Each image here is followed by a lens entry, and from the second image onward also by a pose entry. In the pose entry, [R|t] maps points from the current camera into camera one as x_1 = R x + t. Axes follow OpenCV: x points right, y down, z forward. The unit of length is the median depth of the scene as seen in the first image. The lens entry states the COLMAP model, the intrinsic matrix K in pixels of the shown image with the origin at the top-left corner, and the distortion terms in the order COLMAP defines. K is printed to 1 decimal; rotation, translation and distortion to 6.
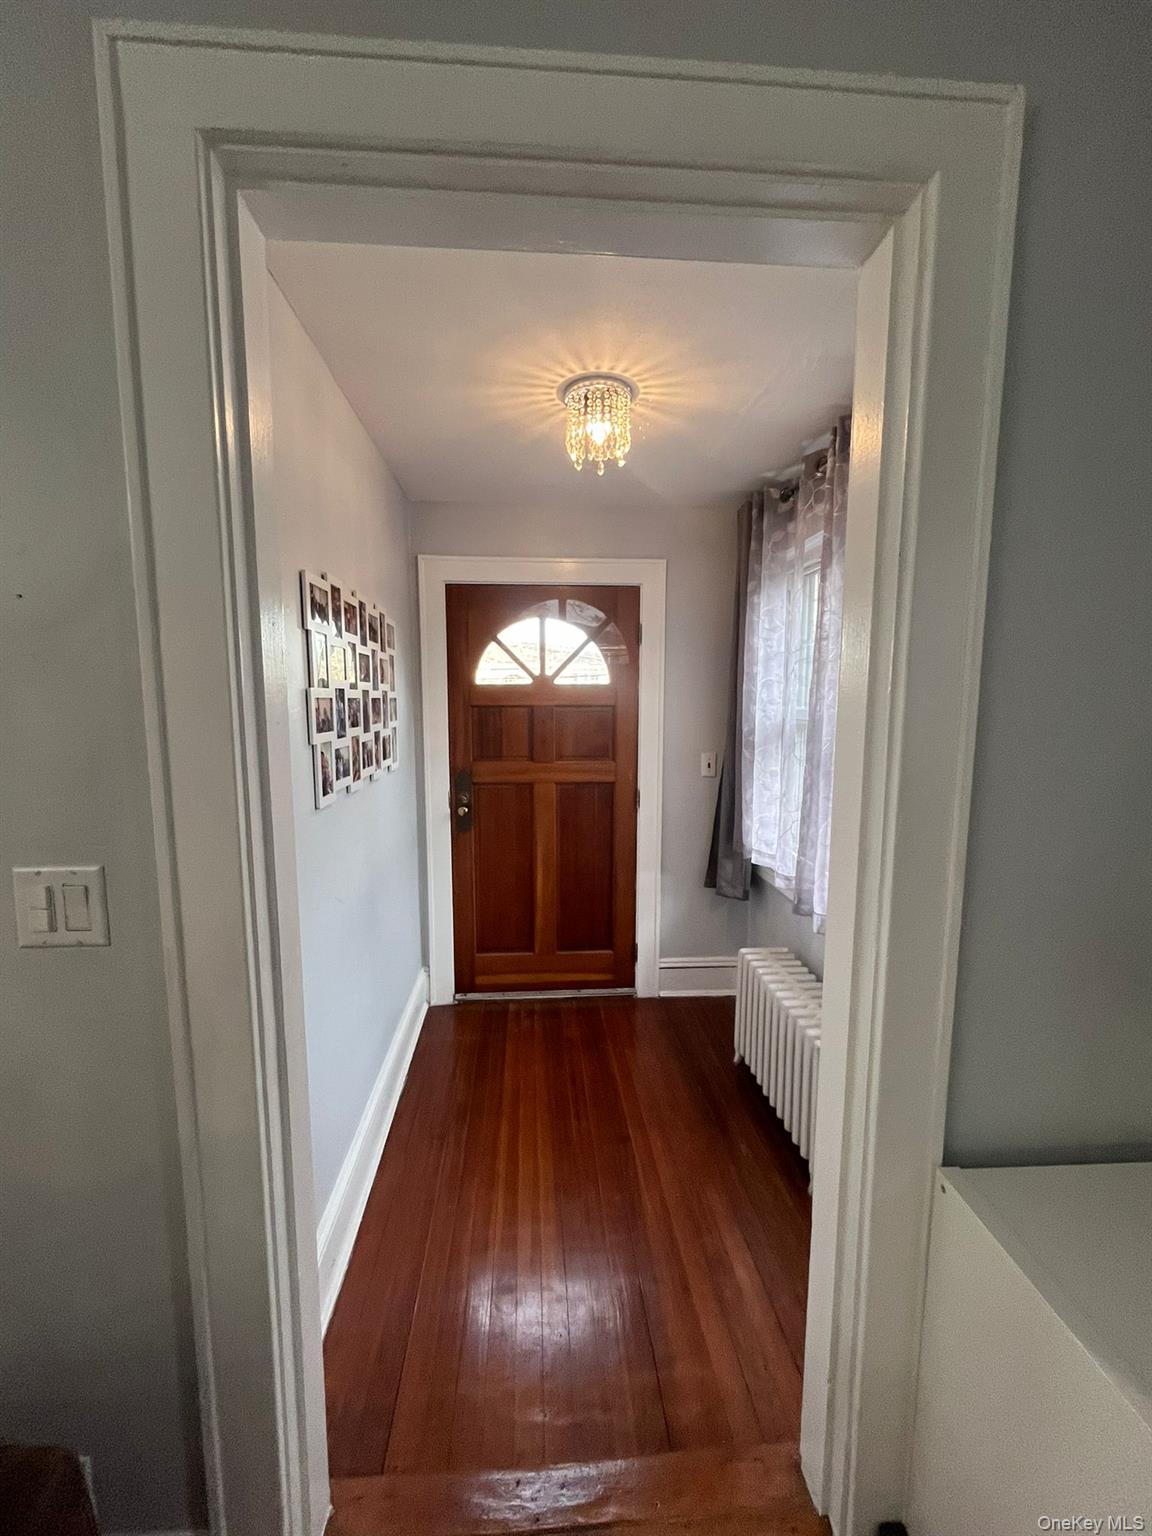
lens RADIAL K [[615.9, 0, 582.4], [0, 615.9, 767.8], [0, 0, 1]] dist [-0.000240, 0.000329]
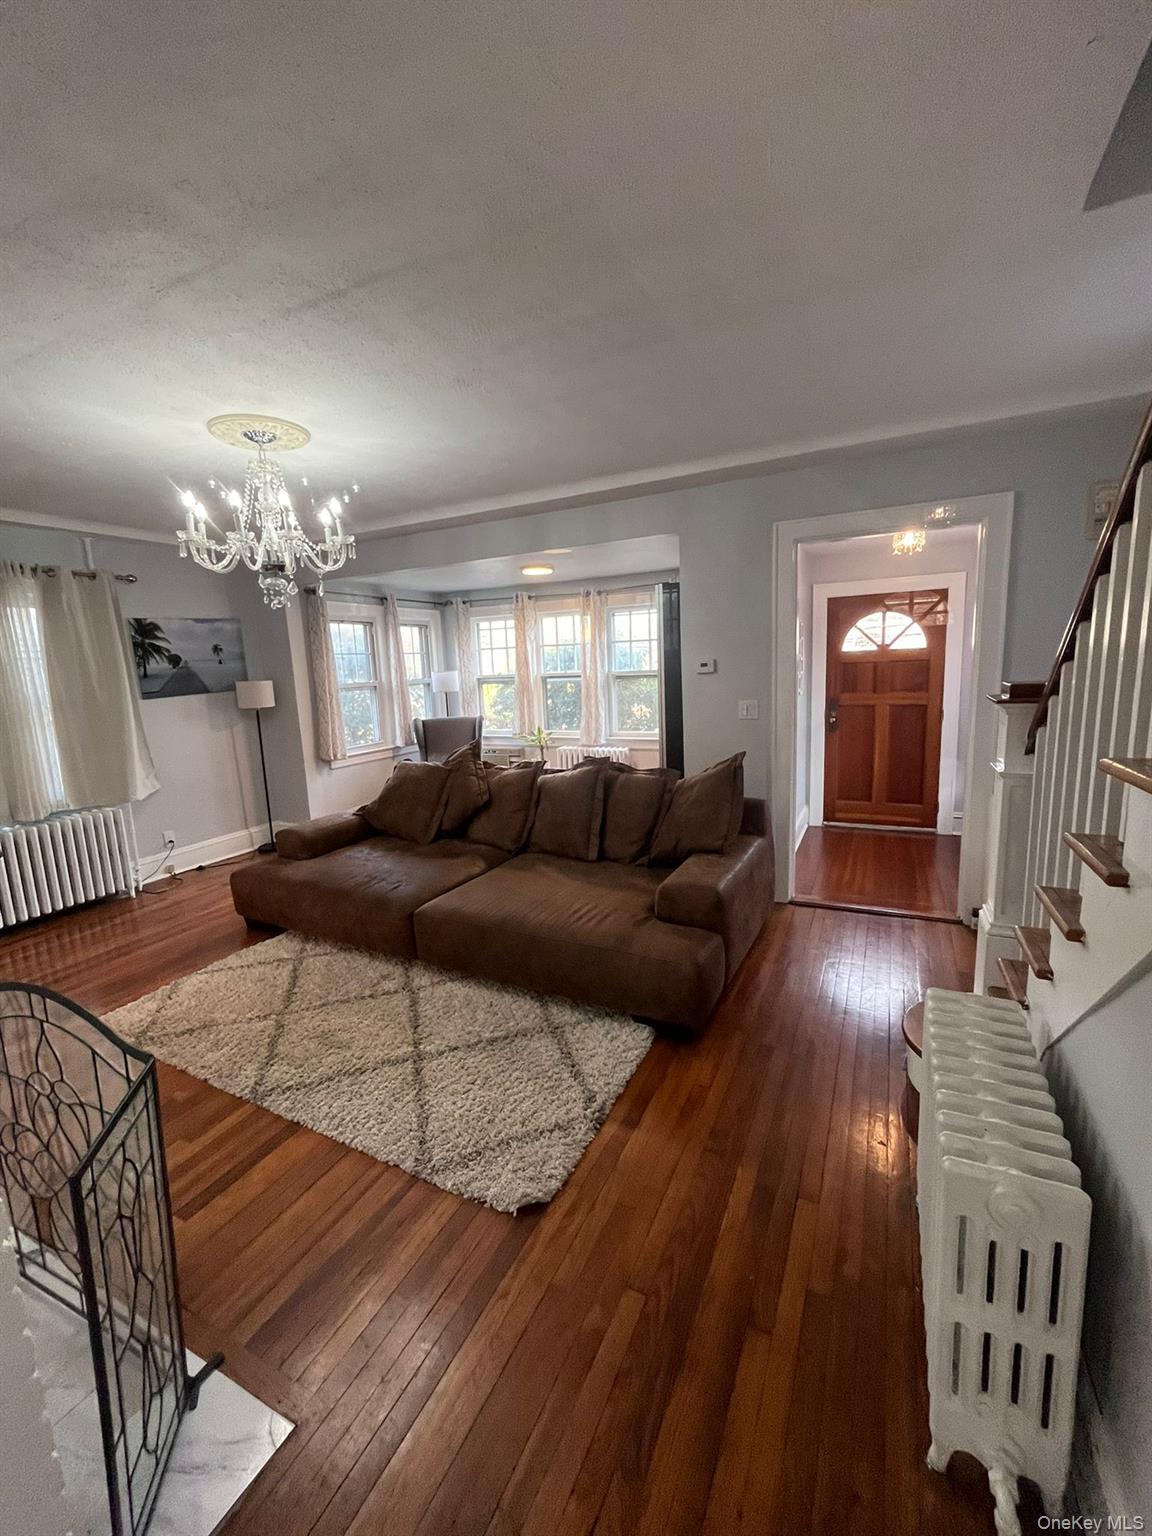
lens RADIAL K [[615.9, 0, 582.4], [0, 615.9, 767.8], [0, 0, 1]] dist [-0.000240, 0.000329]
pose [[0.866113, 0.040181, -0.498231, 0.082437], [-0.019084, 0.998695, 0.047367, 0.136214], [0.499484, -0.031516, 0.865750, -0.968424]]
